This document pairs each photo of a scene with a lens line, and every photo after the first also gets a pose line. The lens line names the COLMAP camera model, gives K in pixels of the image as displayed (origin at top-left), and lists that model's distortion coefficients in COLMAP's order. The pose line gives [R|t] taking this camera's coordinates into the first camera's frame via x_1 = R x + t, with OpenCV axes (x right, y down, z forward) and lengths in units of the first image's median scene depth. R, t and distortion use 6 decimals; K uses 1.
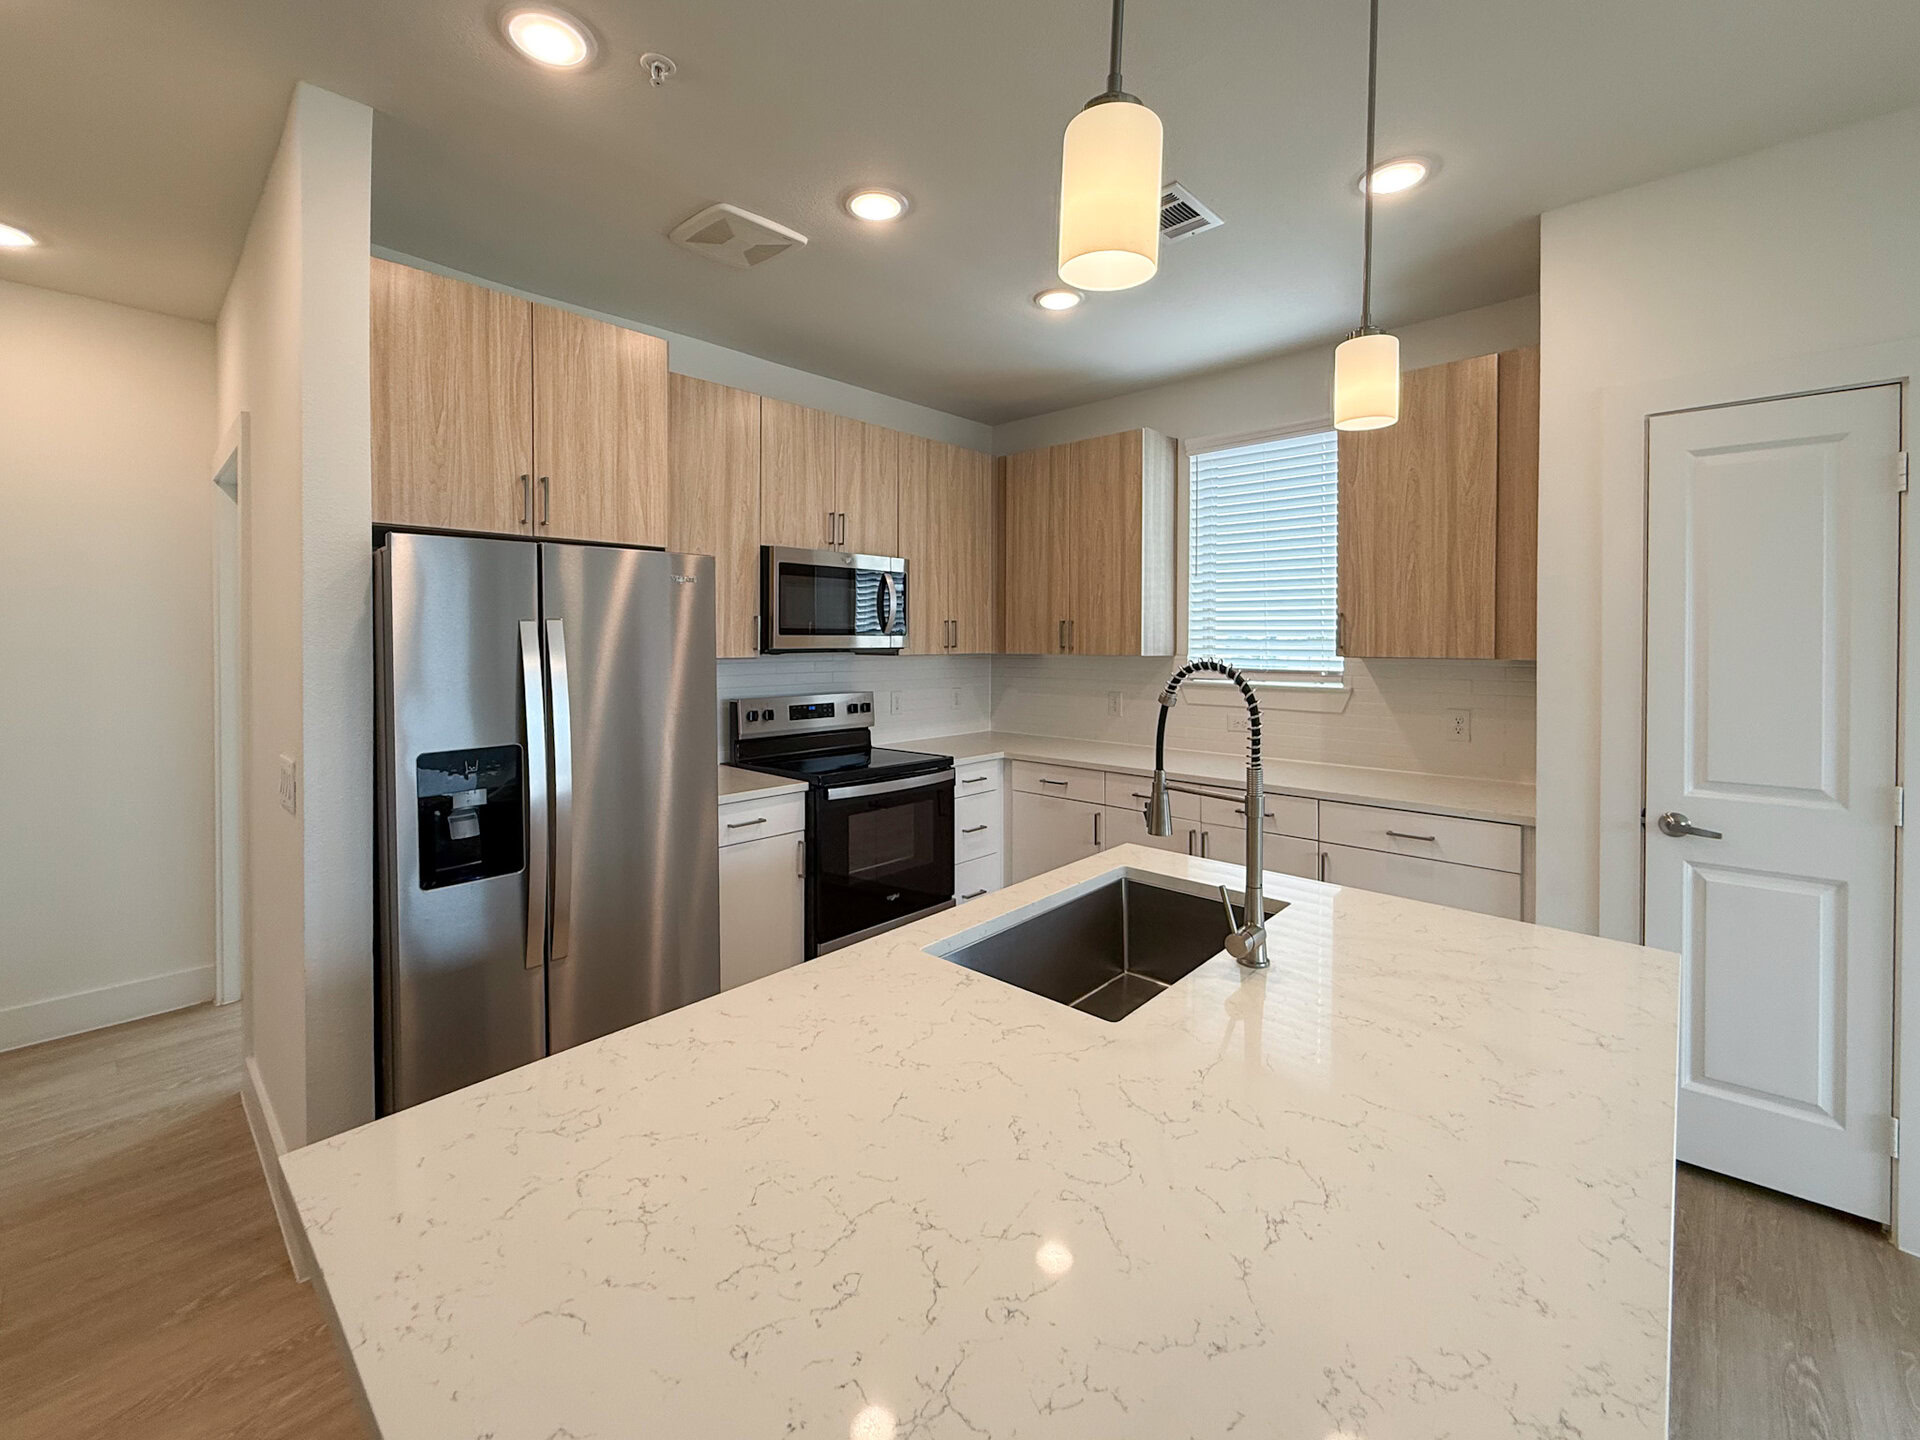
lens RADIAL K [[791.8, 0, 927.2], [0, 791.8, 645.0], [0, 0, 1]] dist [0.000633, 0.000145]
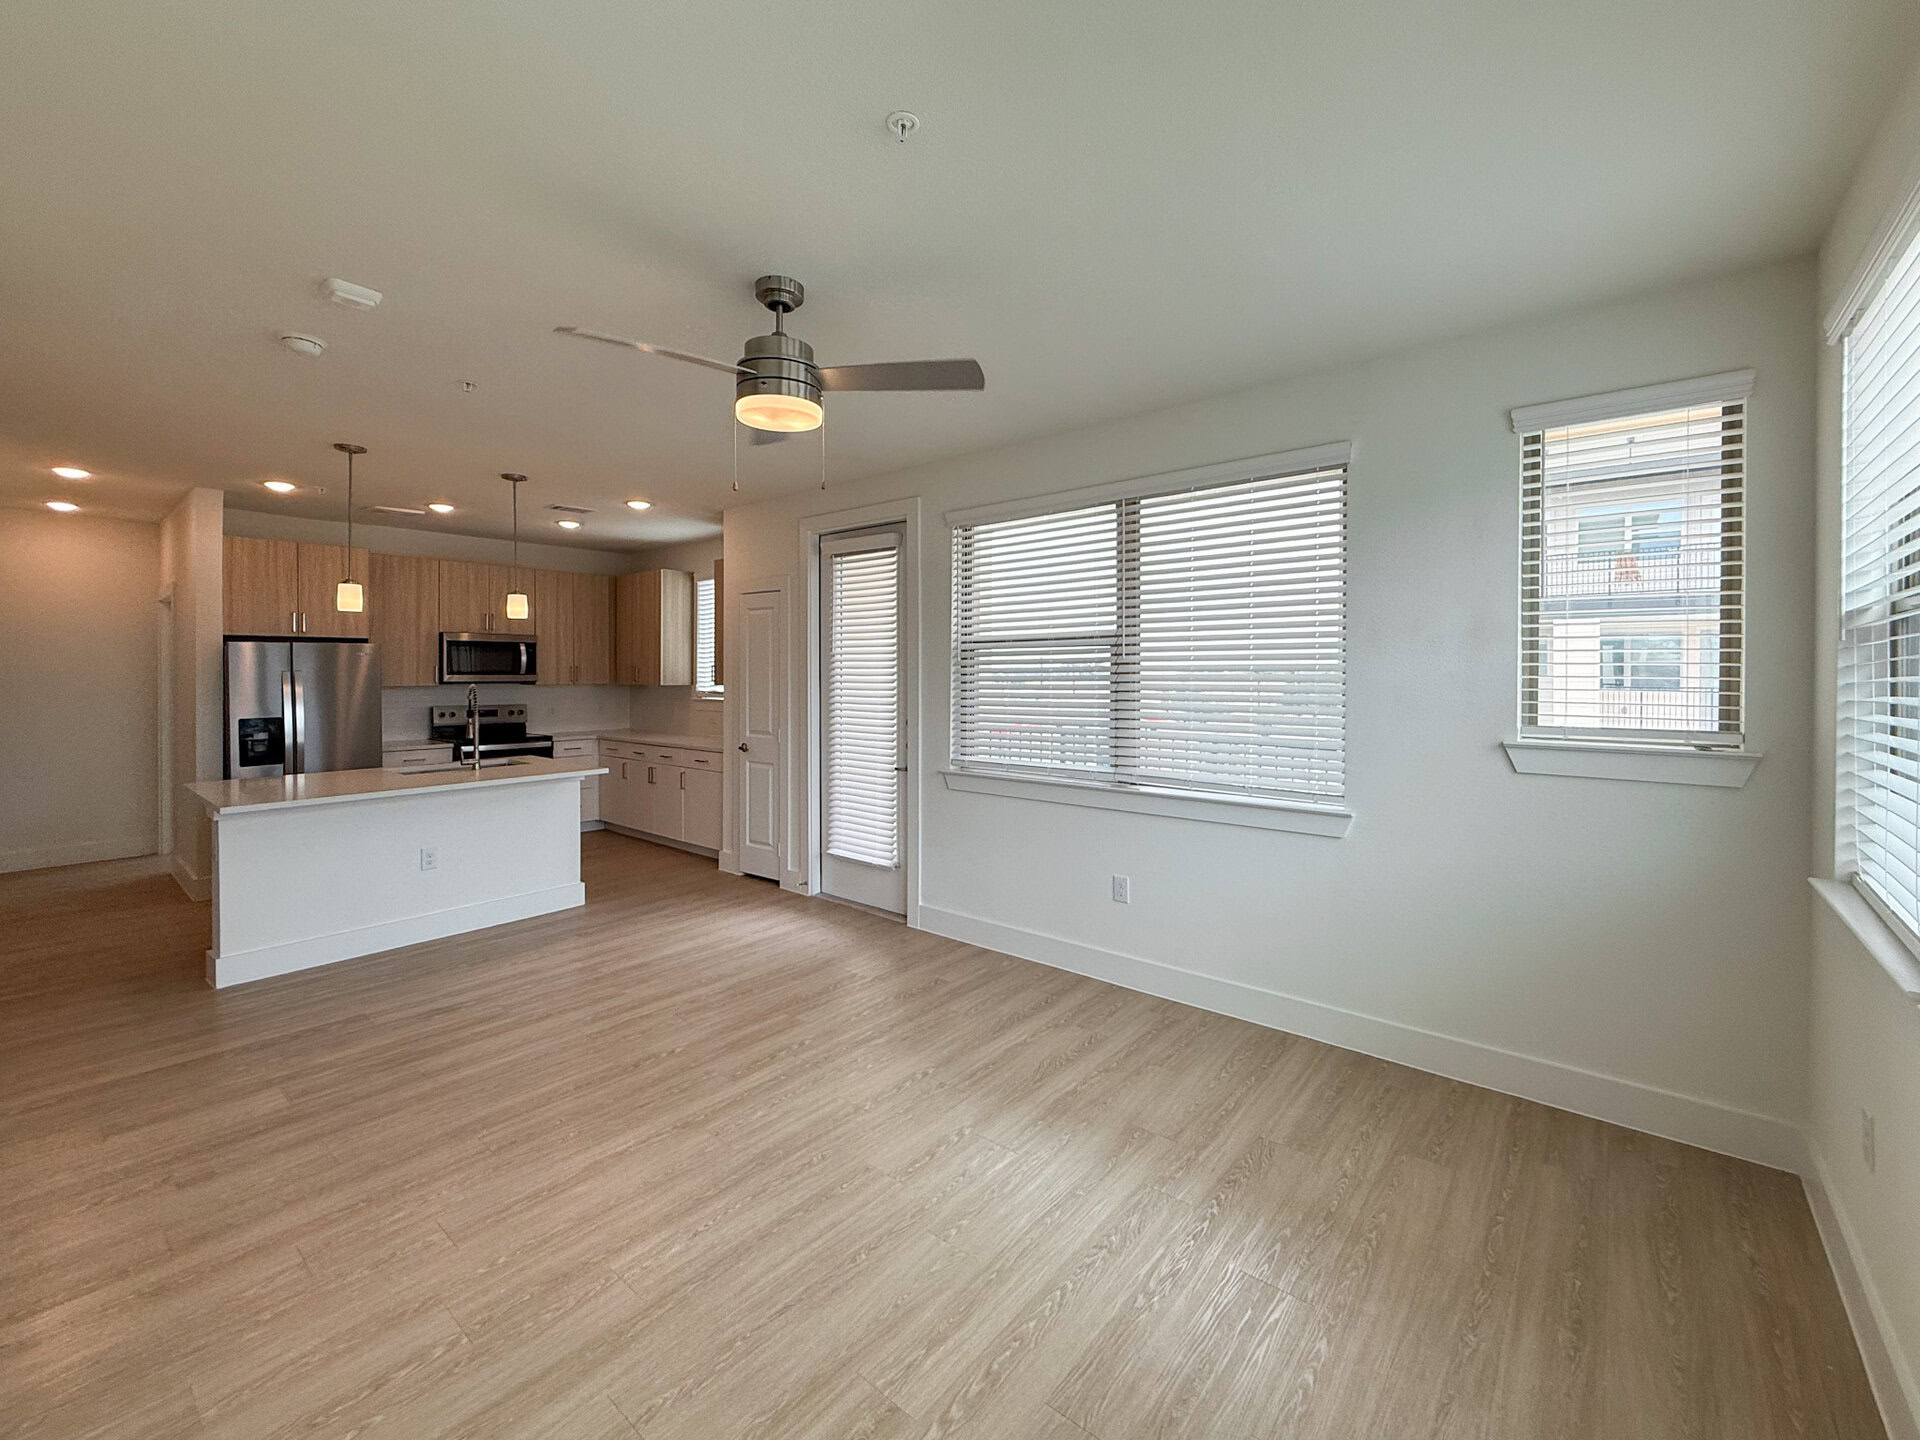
lens RADIAL K [[781.4, 0, 967.7], [0, 781.4, 670.8], [0, 0, 1]] dist [-0.007355, 0.000048]
pose [[0.996332, 0.000534, 0.085568, 1.466211], [-0.000135, 0.999989, -0.004678, -0.020024], [-0.085569, 0.004650, 0.996321, -1.701357]]
